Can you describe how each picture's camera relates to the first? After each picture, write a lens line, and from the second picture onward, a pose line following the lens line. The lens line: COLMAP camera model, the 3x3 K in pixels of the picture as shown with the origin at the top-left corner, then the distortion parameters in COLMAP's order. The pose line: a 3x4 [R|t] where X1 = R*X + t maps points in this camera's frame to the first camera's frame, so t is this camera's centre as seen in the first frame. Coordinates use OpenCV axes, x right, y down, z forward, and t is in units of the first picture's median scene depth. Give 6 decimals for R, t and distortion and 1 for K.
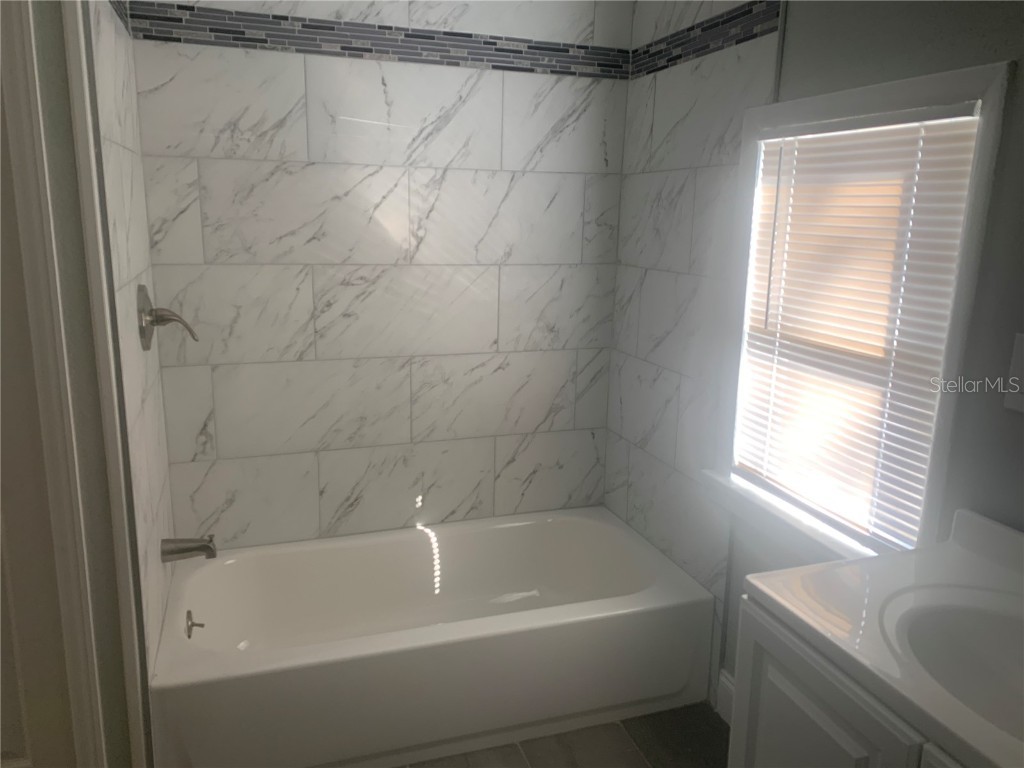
lens RADIAL K [[788.8, 0, 525.3], [0, 788.8, 384.2], [0, 0, 1]] dist [-0.001343, -0.005085]
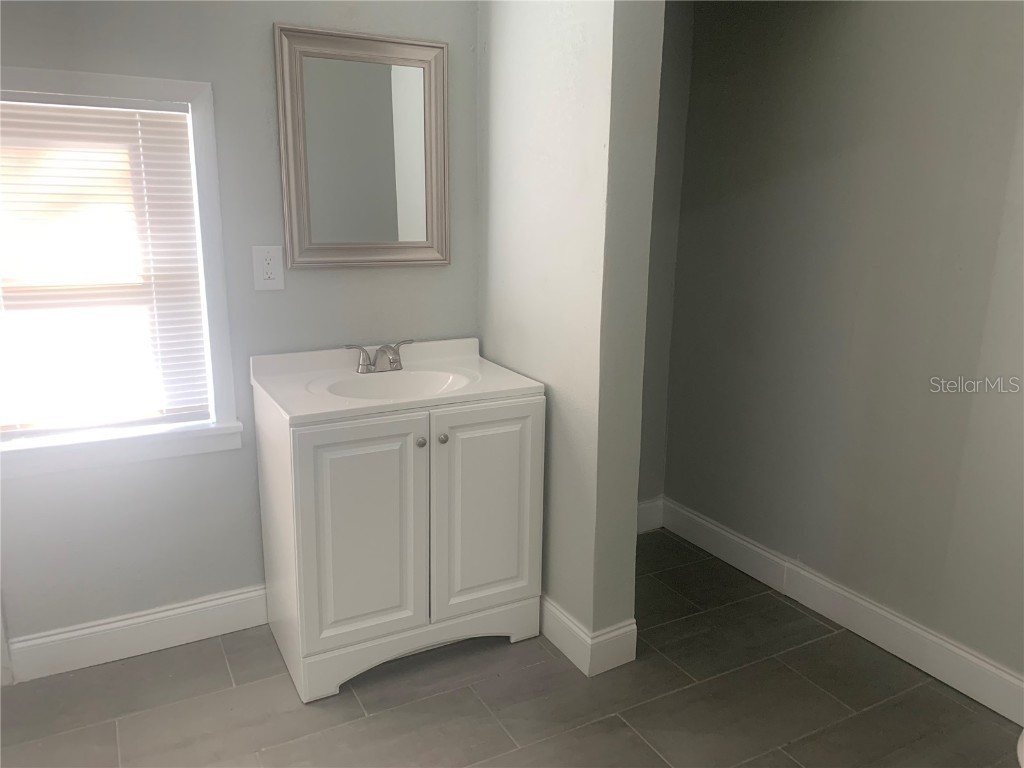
lens RADIAL K [[786.7, 0, 517.2], [0, 786.7, 374.9], [0, 0, 1]] dist [0.018745, -0.004951]
pose [[-0.163118, -0.234630, 0.958301, -1.027300], [0.199452, 0.943413, 0.264935, -0.120365], [-0.966236, 0.234351, -0.107091, 0.585463]]
